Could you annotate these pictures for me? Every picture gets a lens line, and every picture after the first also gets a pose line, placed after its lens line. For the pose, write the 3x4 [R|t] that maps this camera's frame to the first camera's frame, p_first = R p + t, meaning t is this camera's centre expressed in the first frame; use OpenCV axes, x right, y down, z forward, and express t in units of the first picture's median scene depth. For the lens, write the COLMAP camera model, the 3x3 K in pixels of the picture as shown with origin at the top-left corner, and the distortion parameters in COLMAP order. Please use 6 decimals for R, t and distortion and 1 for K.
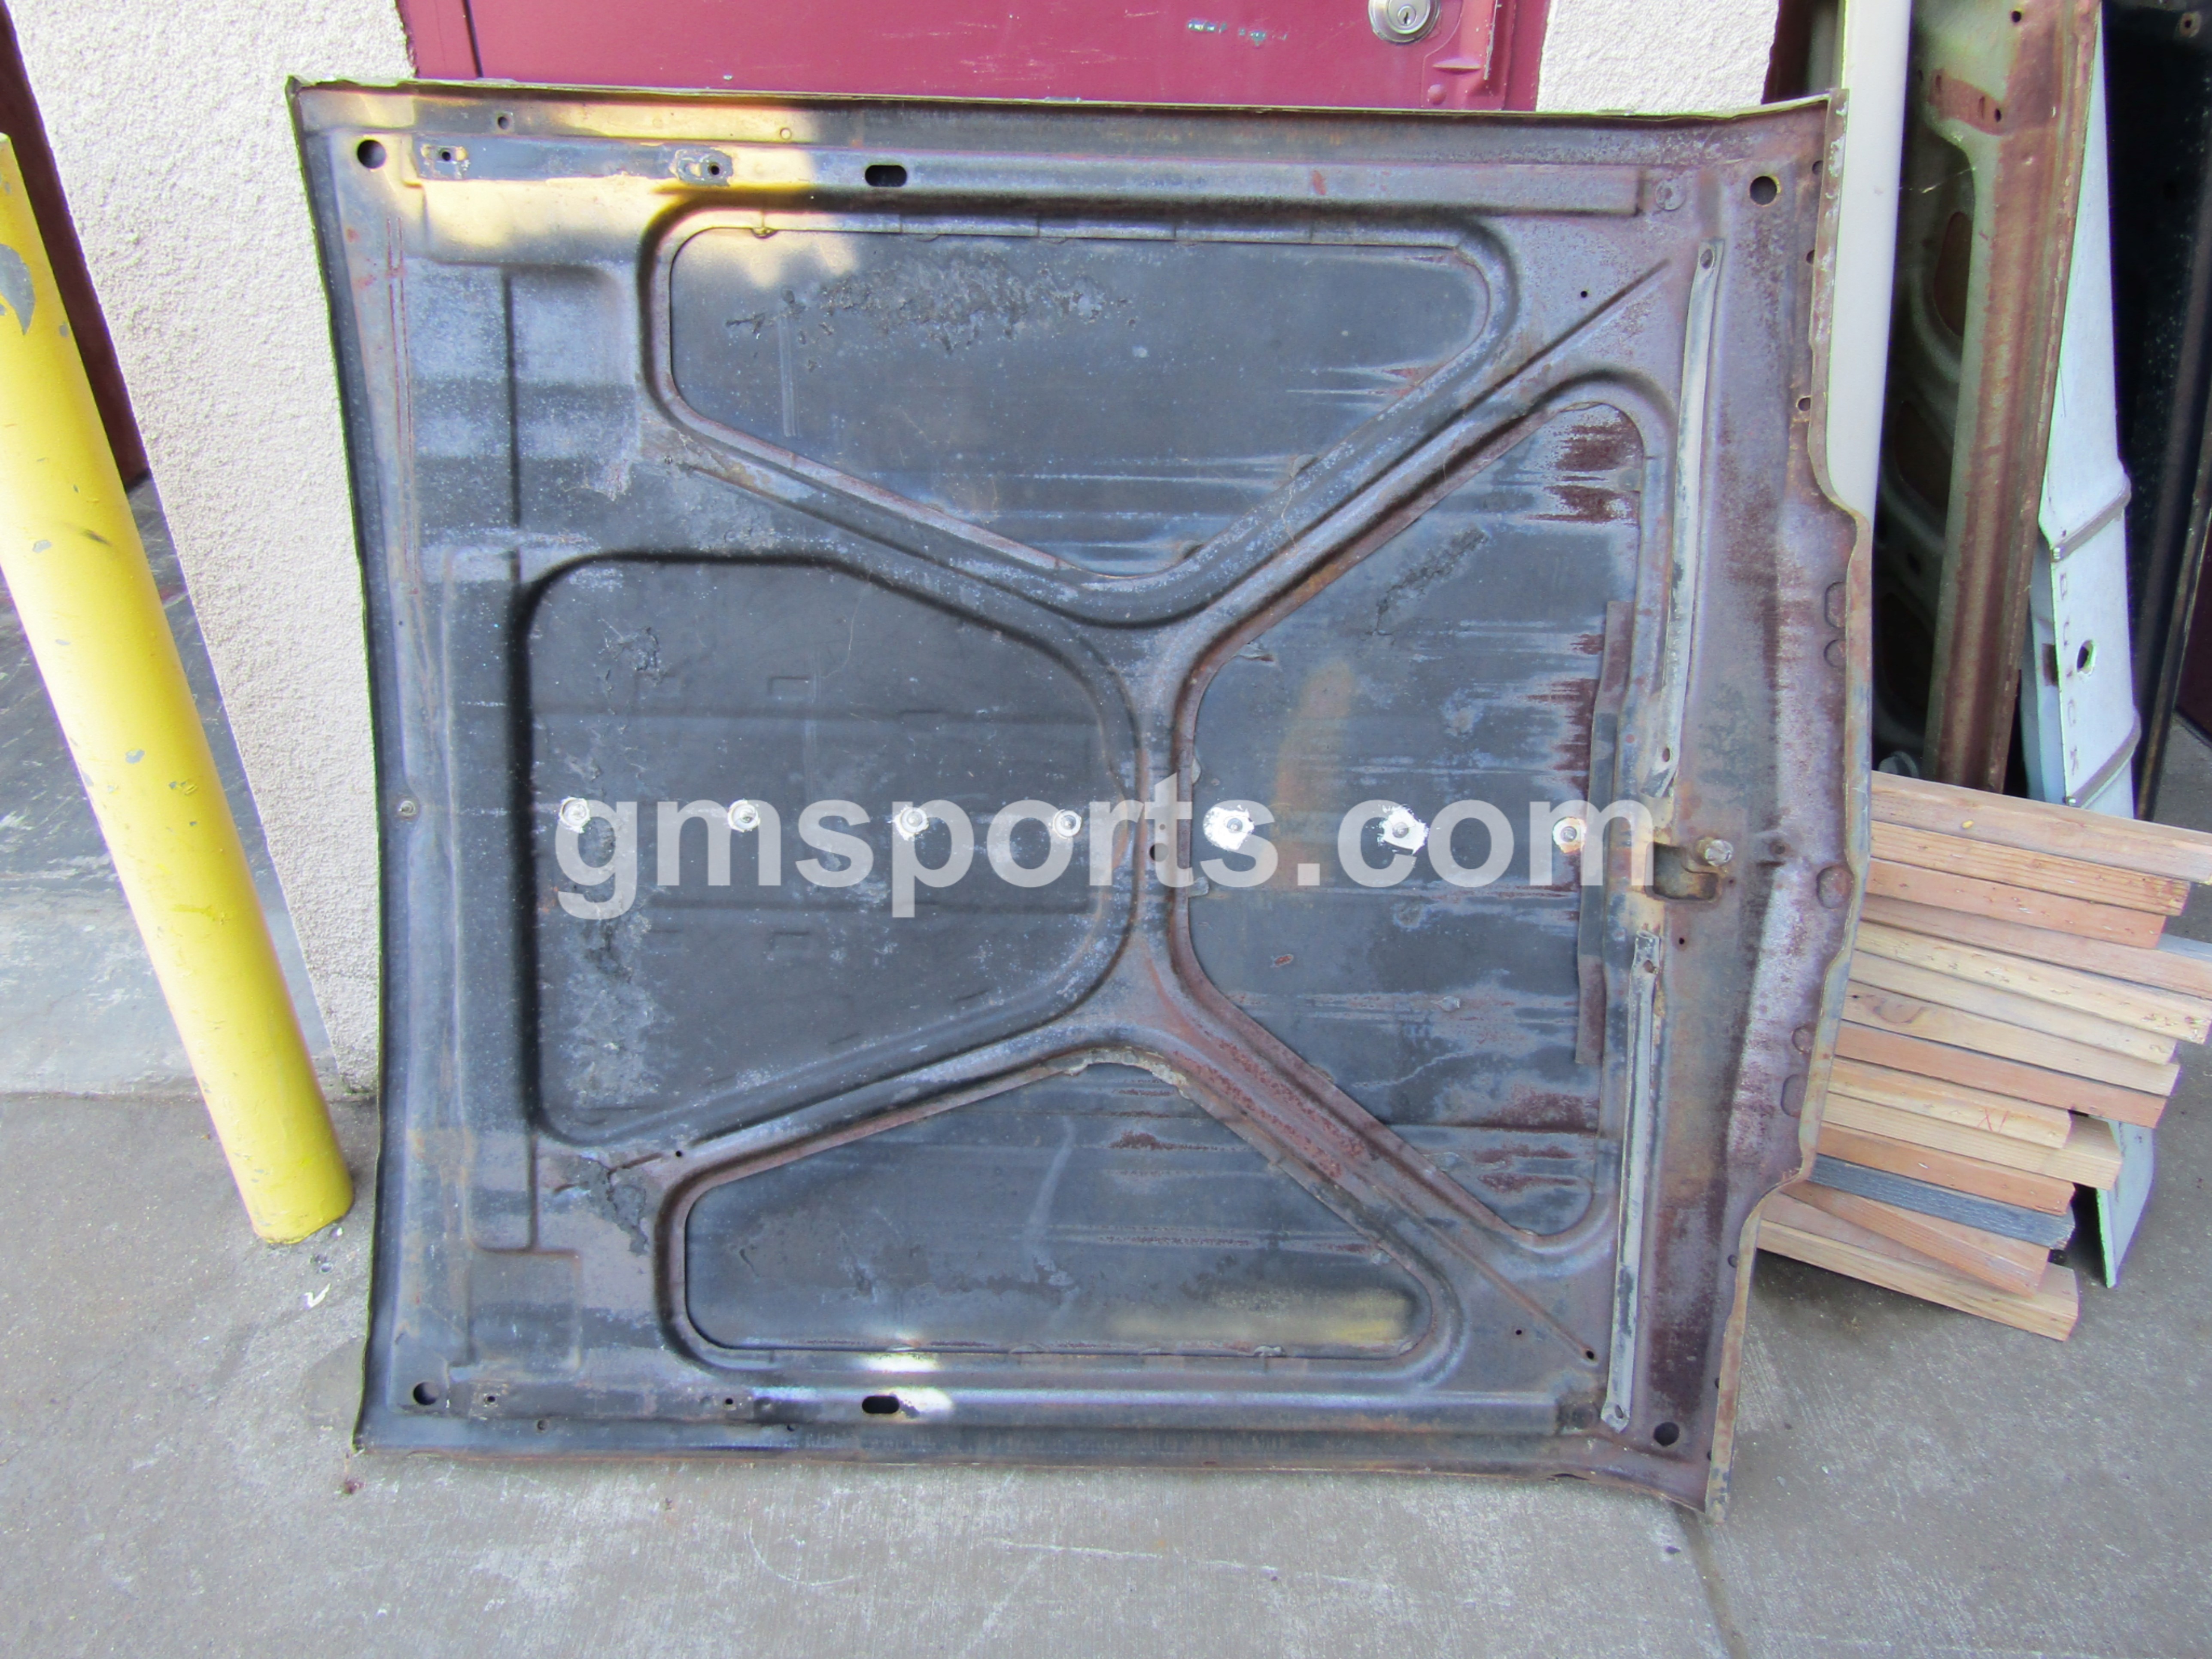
lens RADIAL K [[1598.3, 0, 1118.8], [0, 1598.3, 843.2], [0, 0, 1]] dist [-0.017534, -0.002726]
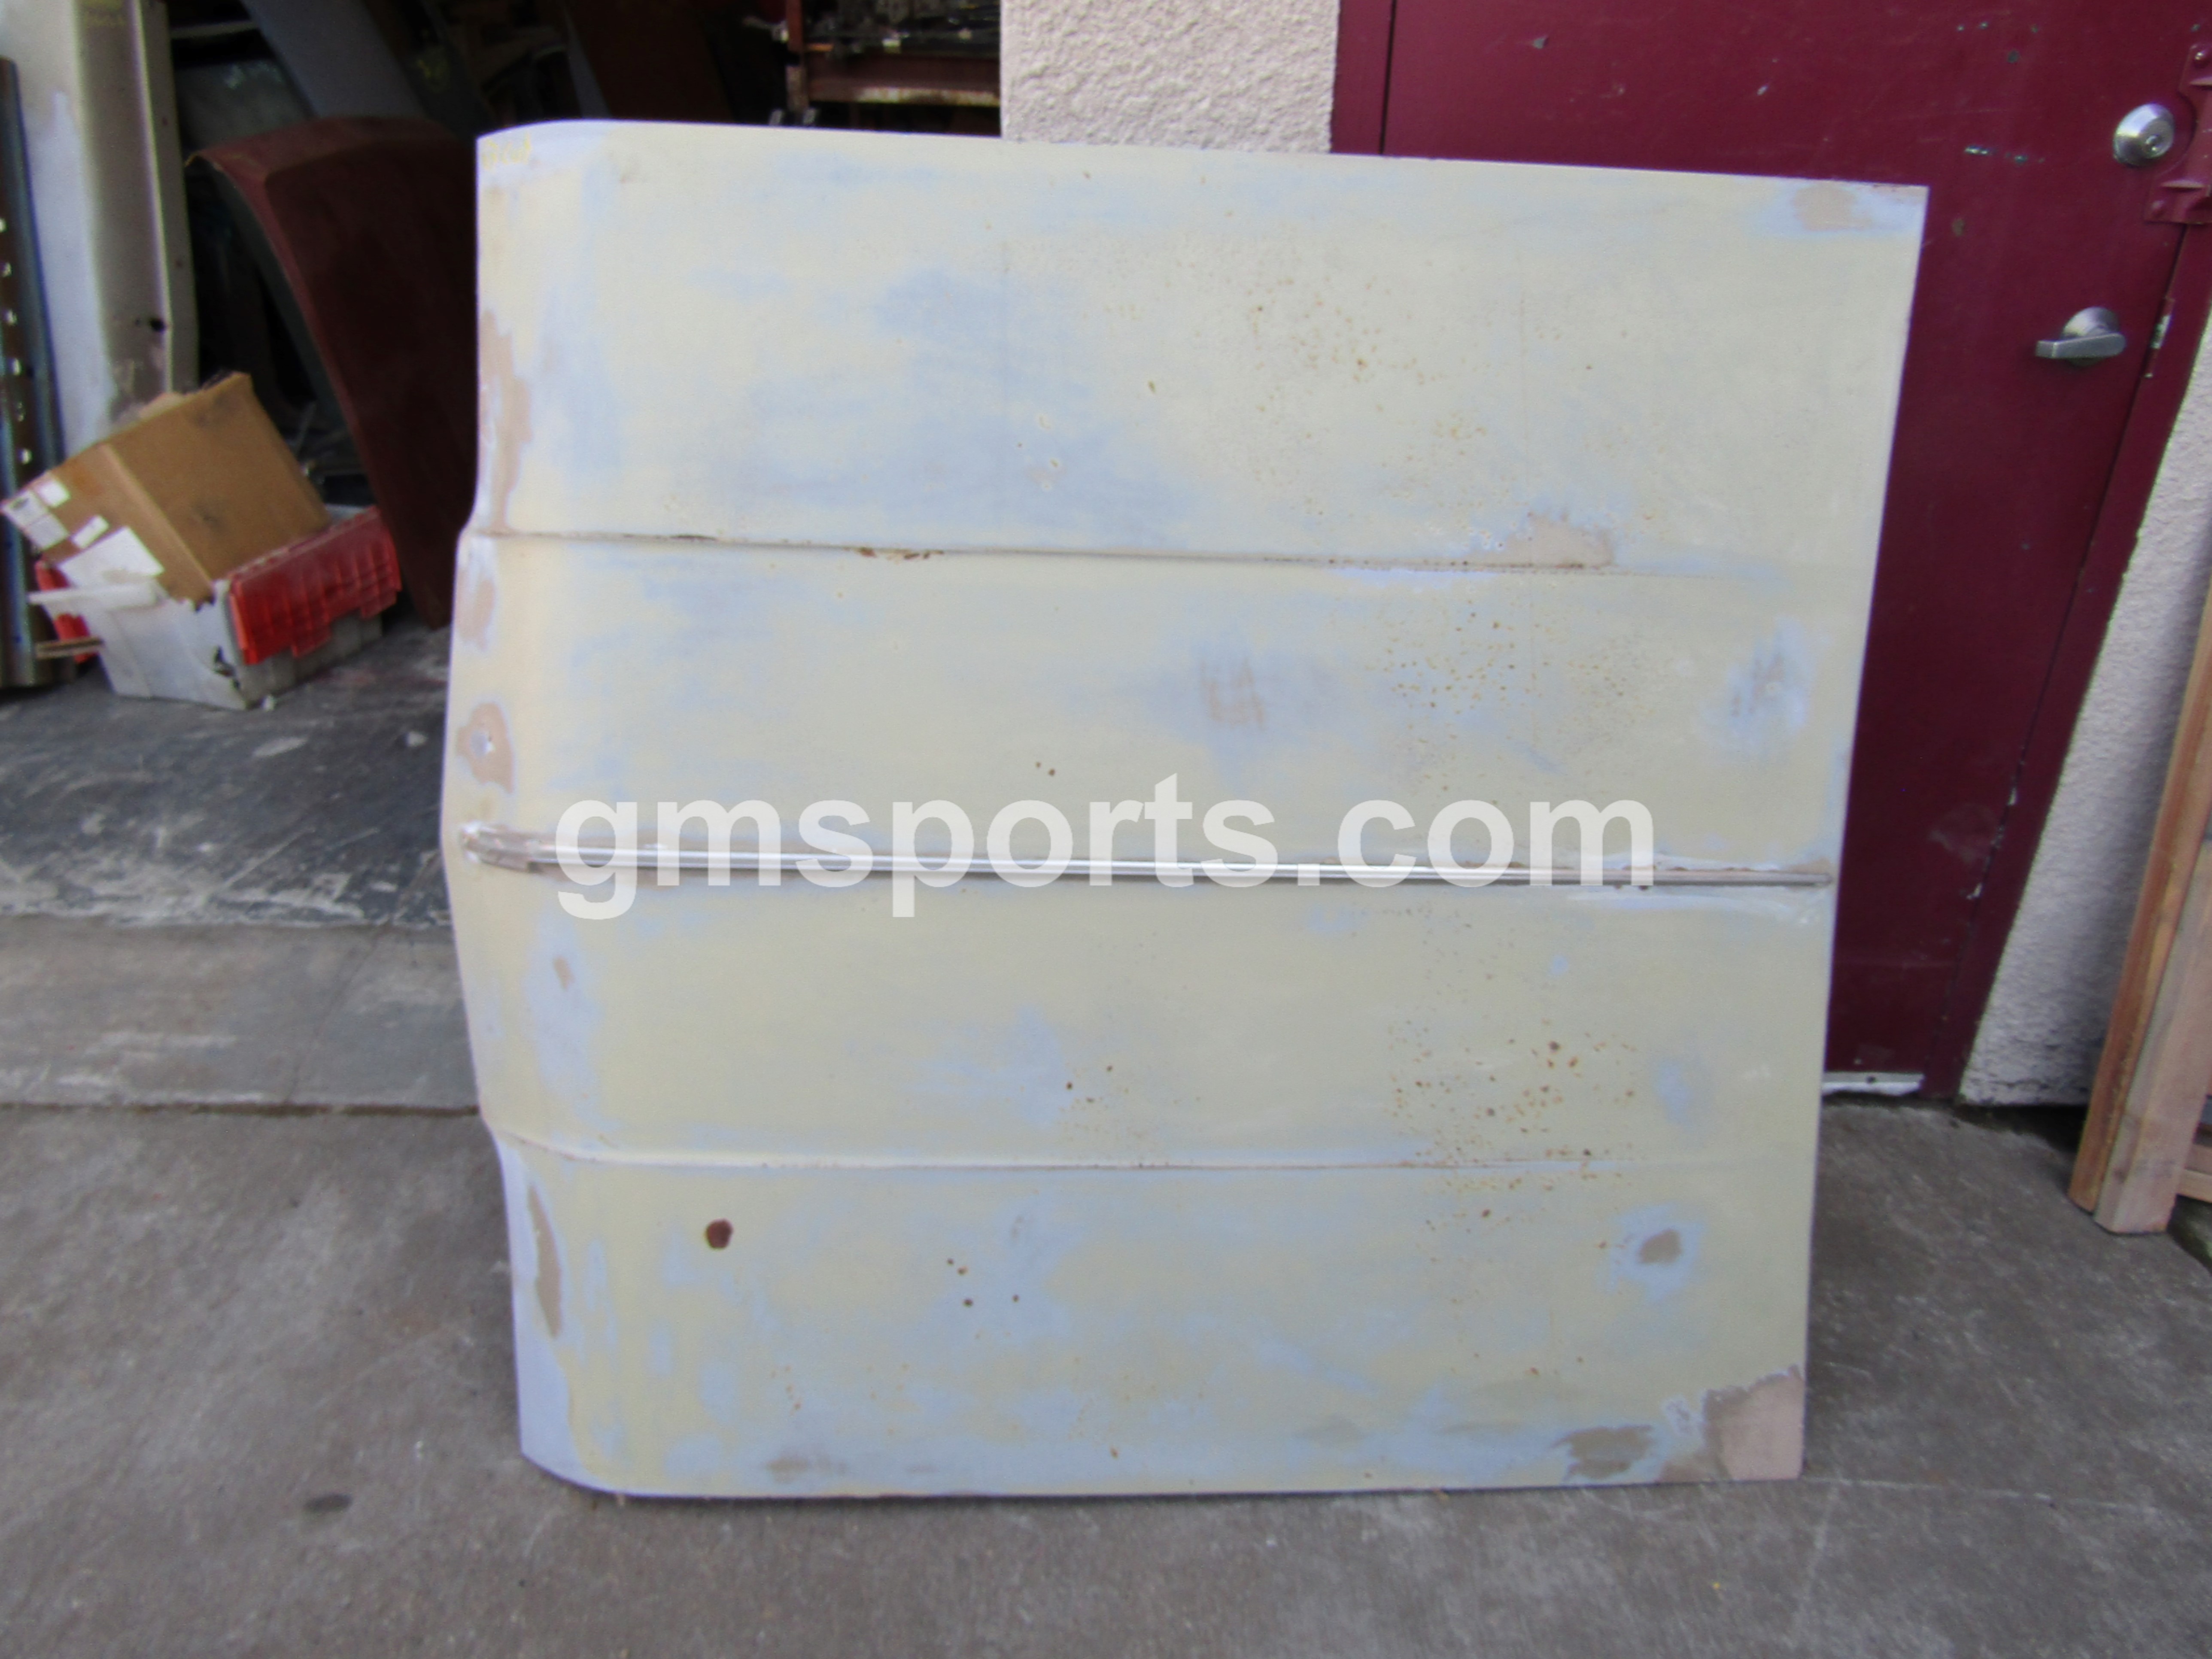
lens RADIAL K [[1598.3, 0, 1118.8], [0, 1598.3, 843.2], [0, 0, 1]] dist [-0.017534, -0.002726]
pose [[0.999750, 0.008019, 0.020854, -0.576126], [-0.008010, 0.999968, -0.000489, -0.009702], [-0.020858, 0.000322, 0.999782, -0.123112]]
